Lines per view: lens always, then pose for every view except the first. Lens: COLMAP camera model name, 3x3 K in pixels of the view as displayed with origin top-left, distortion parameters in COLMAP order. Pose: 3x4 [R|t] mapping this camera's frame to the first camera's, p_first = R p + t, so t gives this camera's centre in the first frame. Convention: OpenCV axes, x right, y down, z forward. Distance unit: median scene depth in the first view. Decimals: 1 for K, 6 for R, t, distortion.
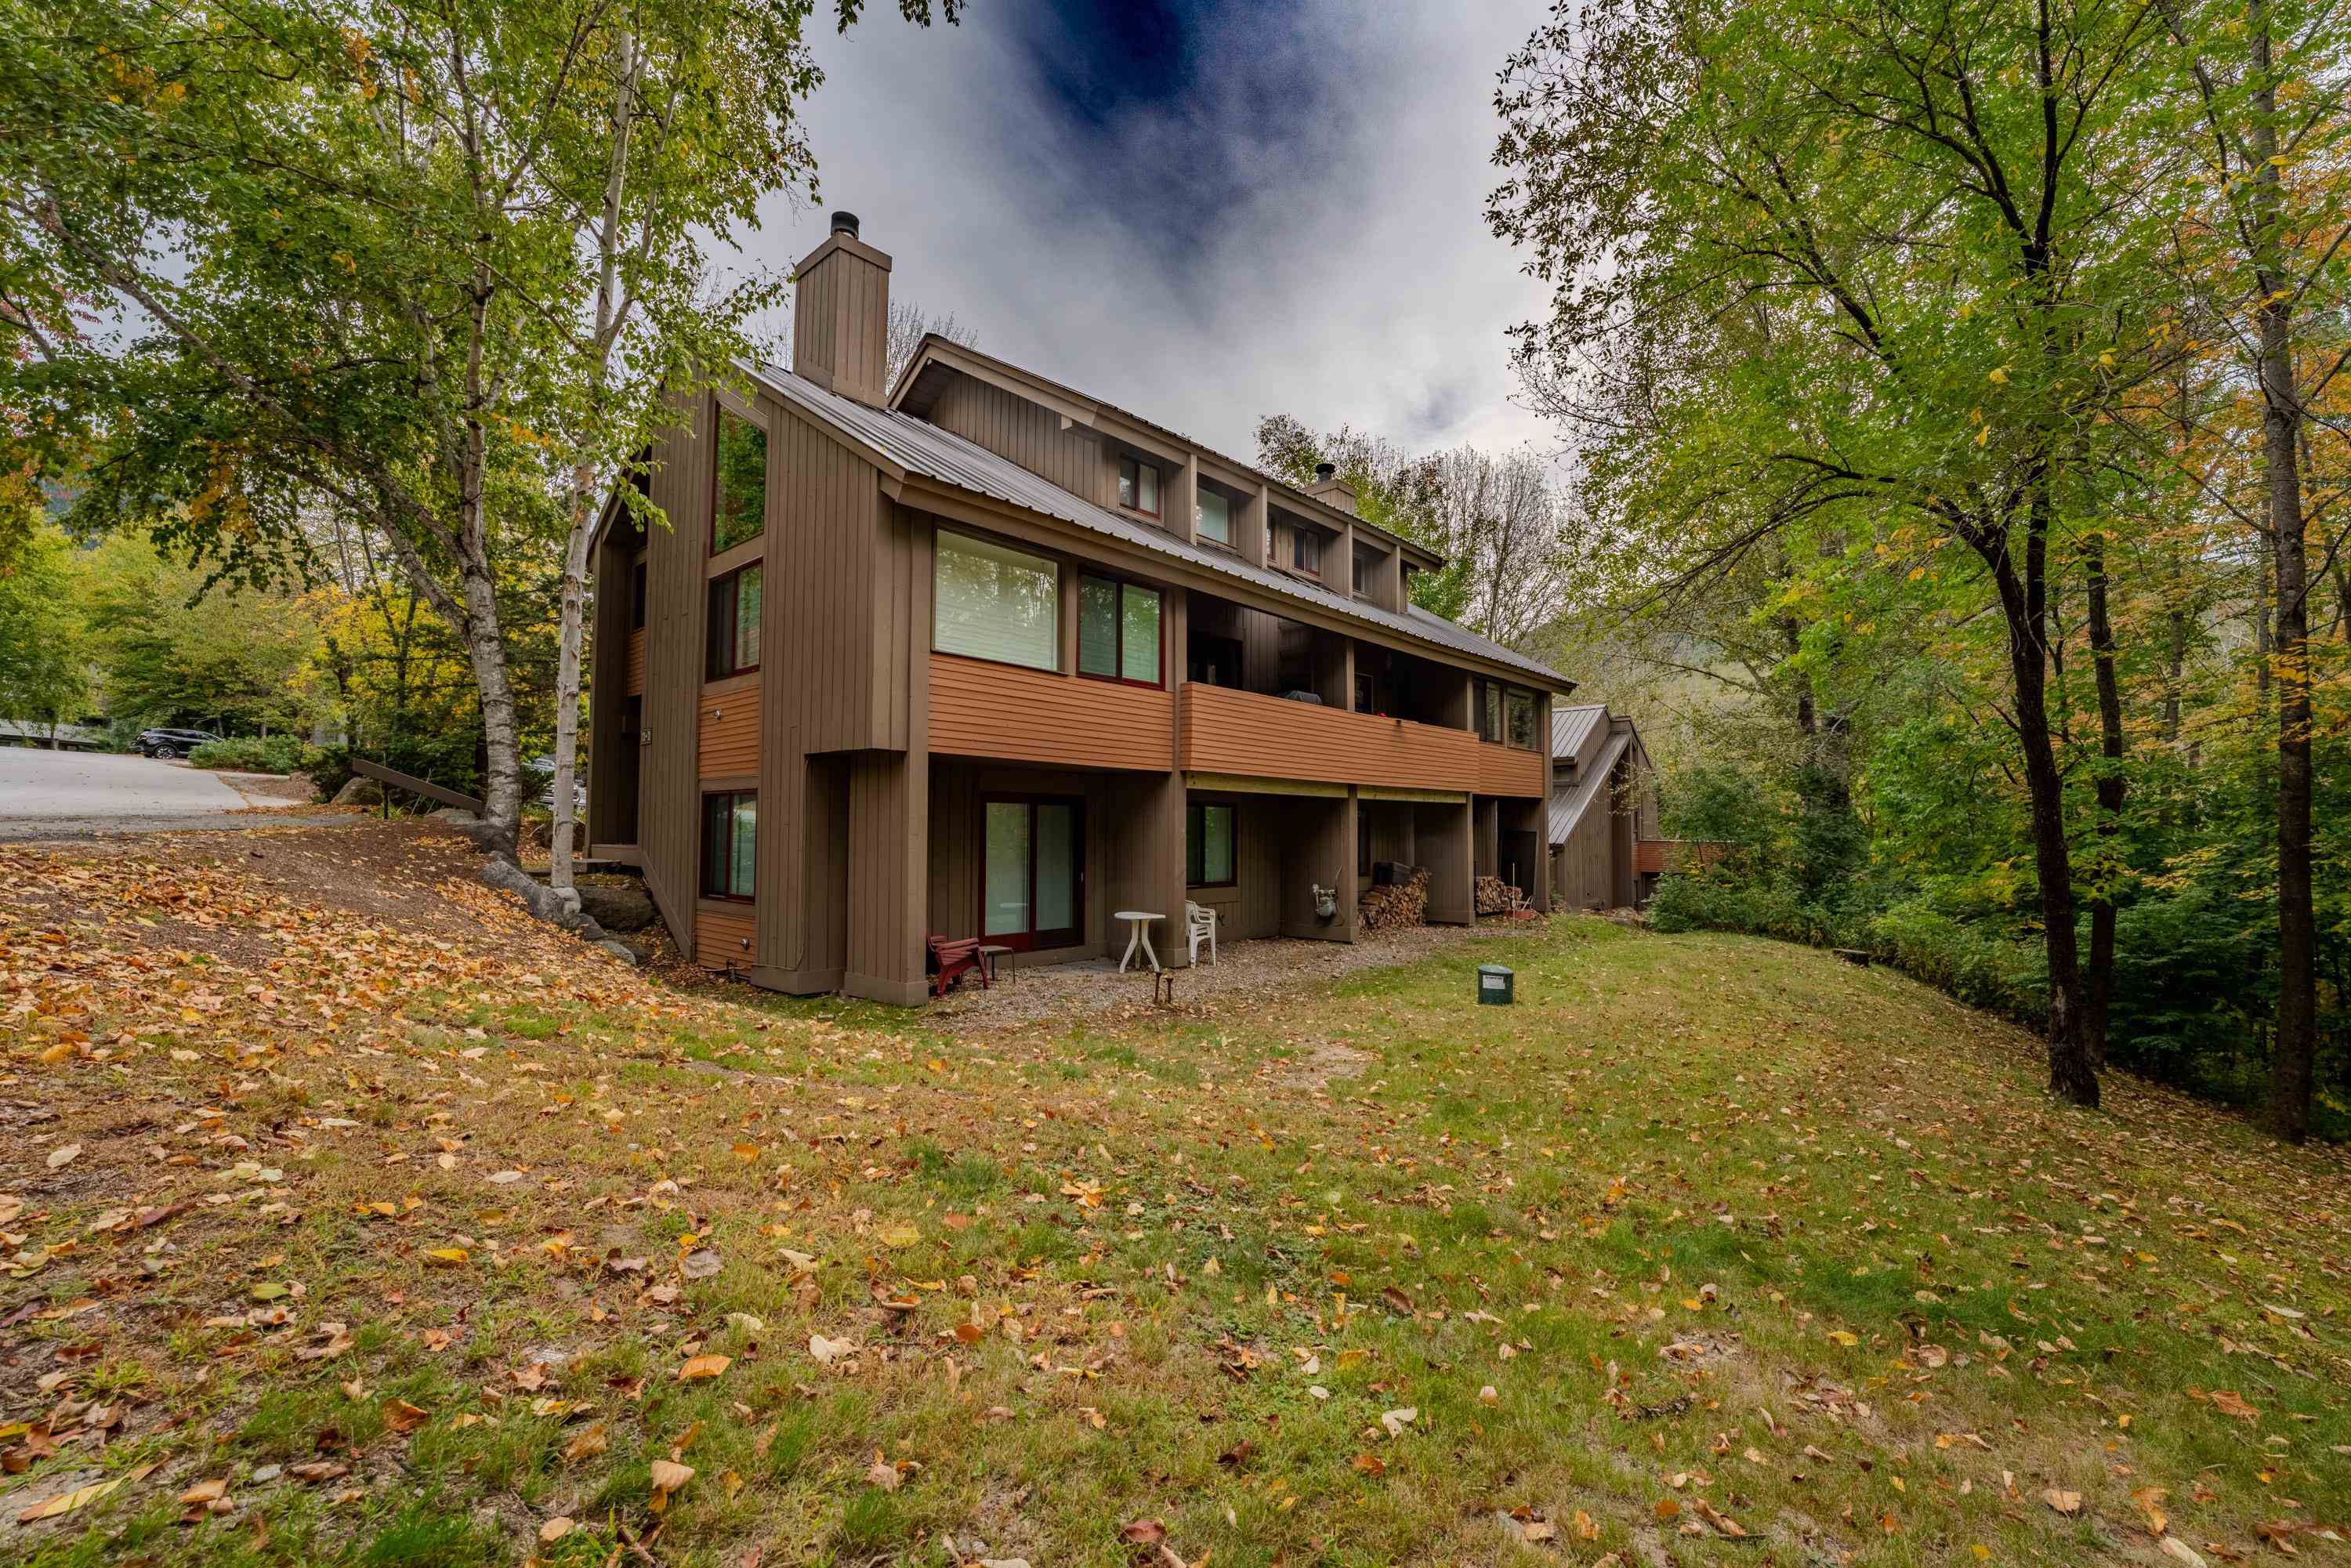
lens RADIAL K [[957.4, 0, 1170.7], [0, 957.4, 783.5], [0, 0, 1]] dist [-0.035063, 0.006125]
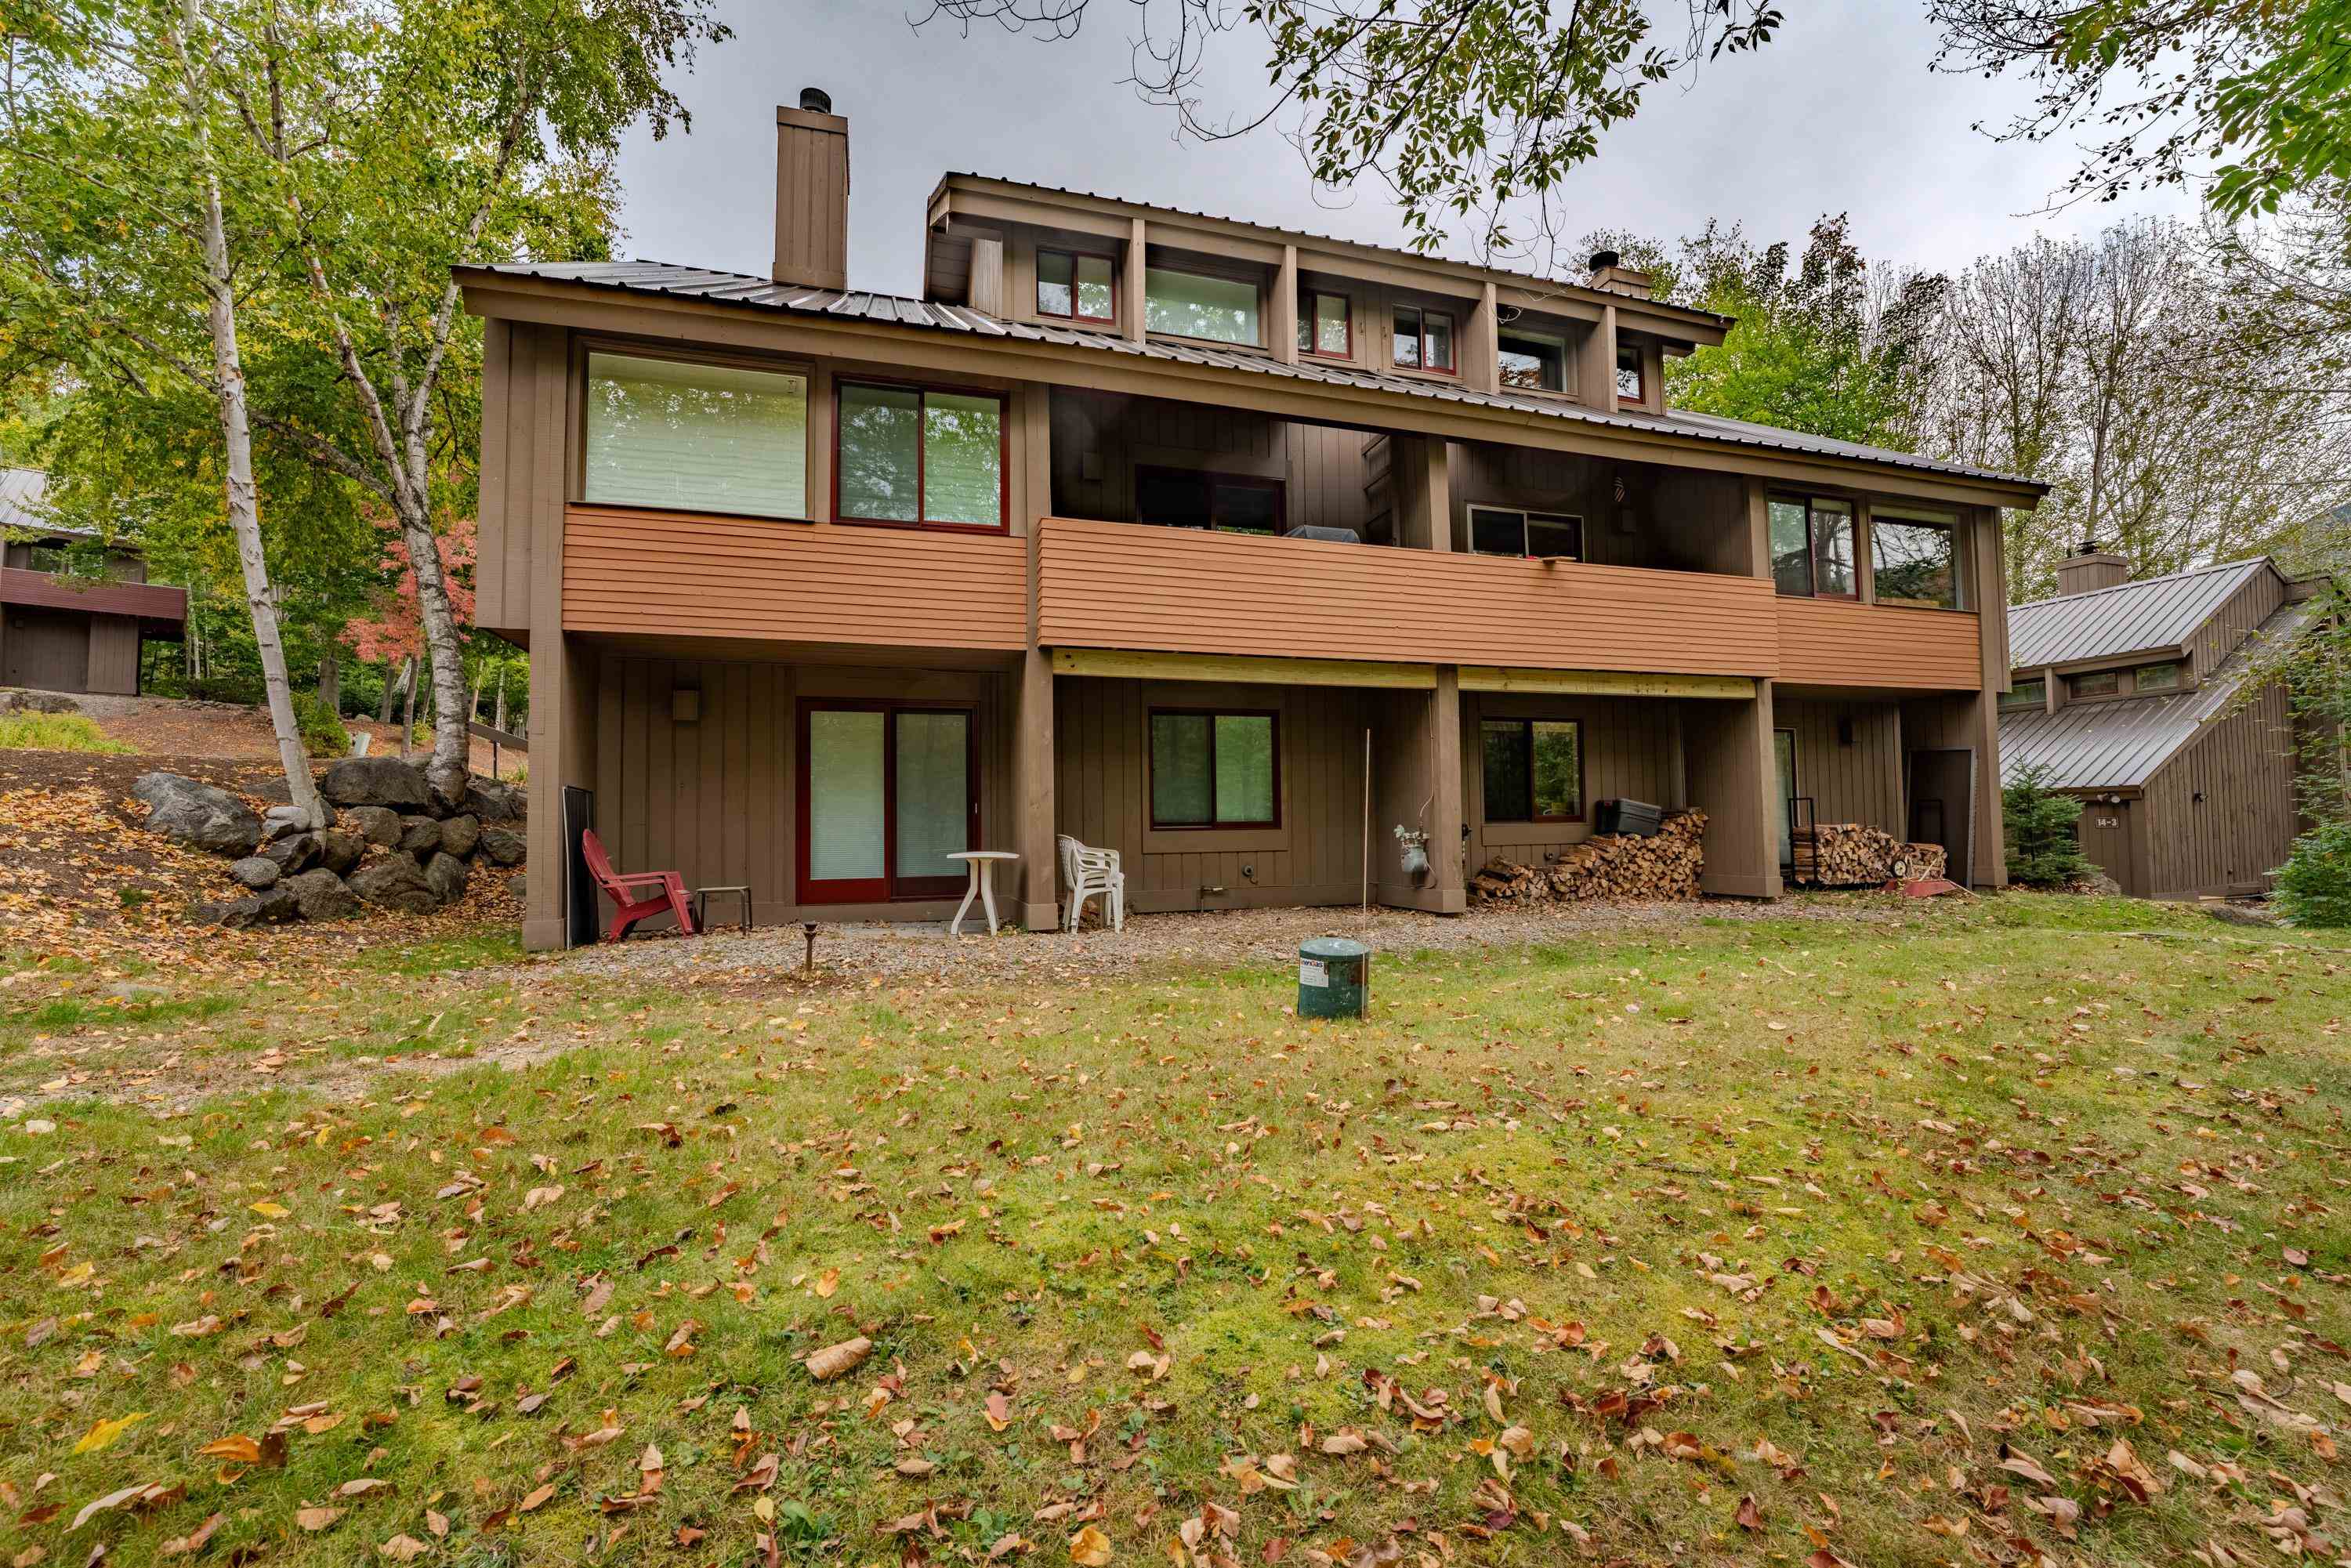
lens RADIAL K [[957.4, 0, 1170.7], [0, 957.4, 783.5], [0, 0, 1]] dist [-0.035063, 0.006125]
pose [[0.862085, -0.040395, -0.505151, 0.430607], [0.044049, 0.999018, -0.004713, 0.090527], [0.504846, -0.018189, 0.863018, 0.440741]]
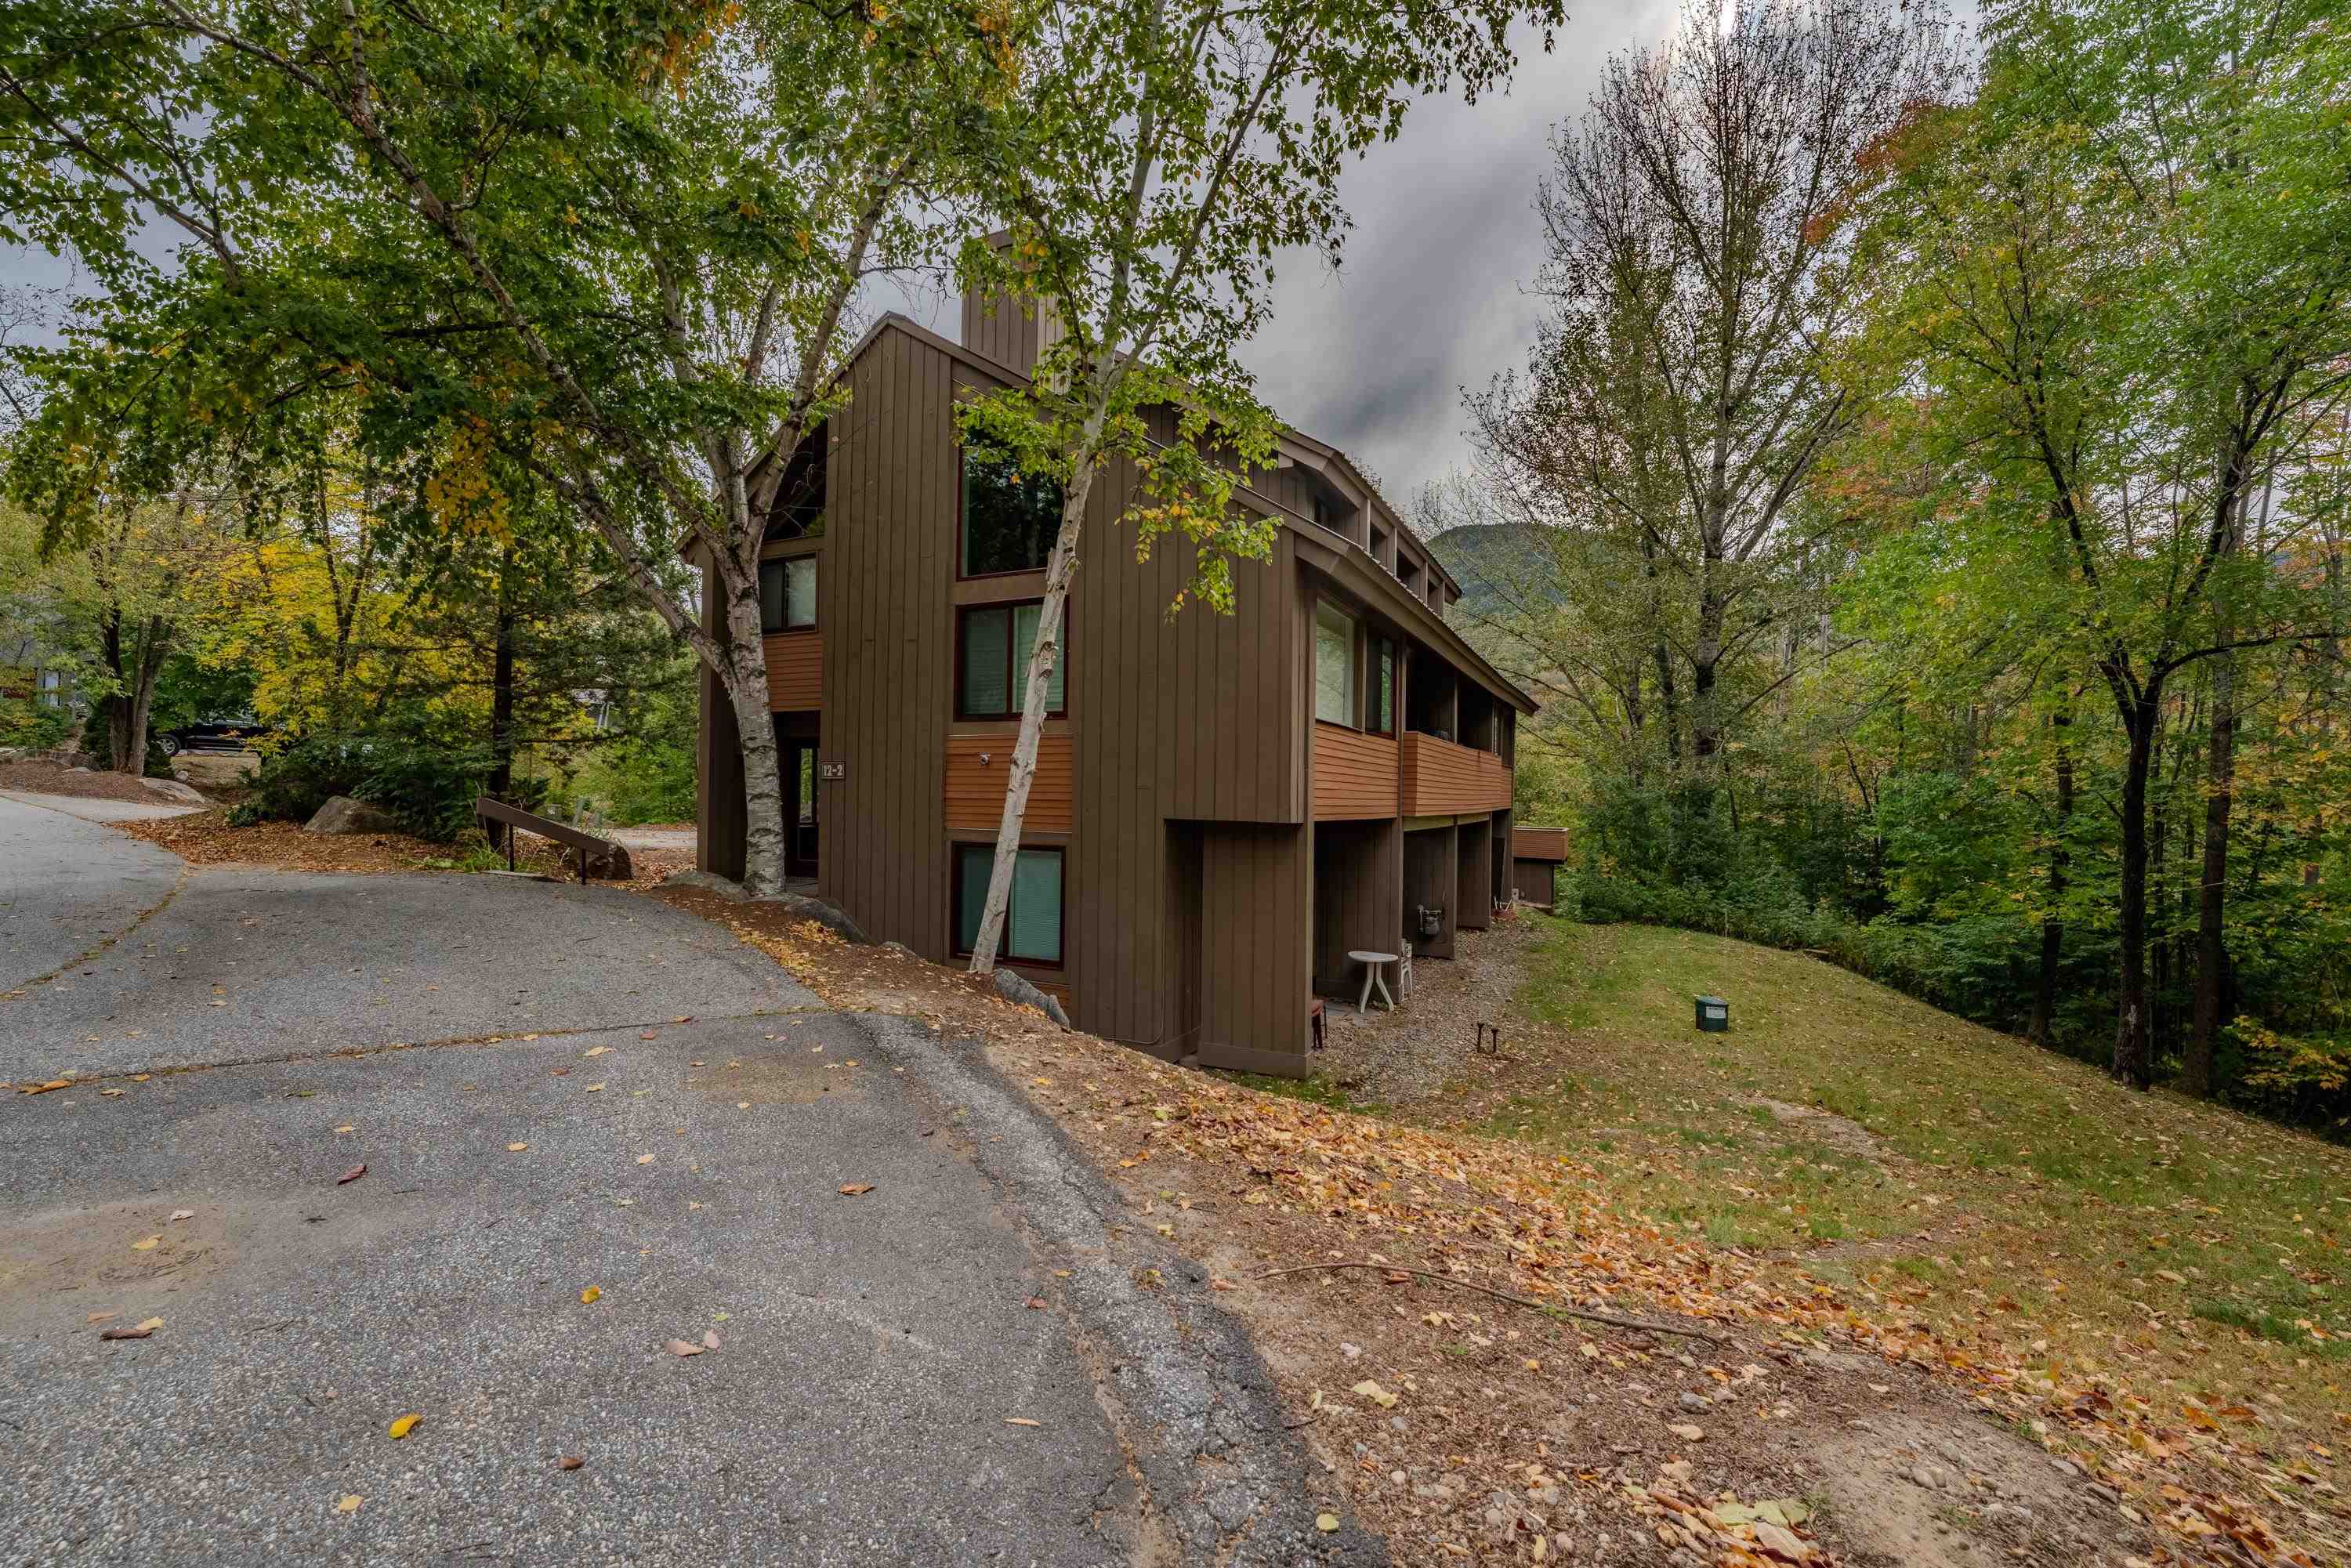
lens RADIAL K [[957.4, 0, 1170.7], [0, 957.4, 783.5], [0, 0, 1]] dist [-0.035063, 0.006125]
pose [[0.963326, 0.011812, 0.268073, -0.508087], [-0.023253, 0.998947, 0.039544, -0.083160], [-0.267324, -0.044327, 0.962587, 0.062201]]
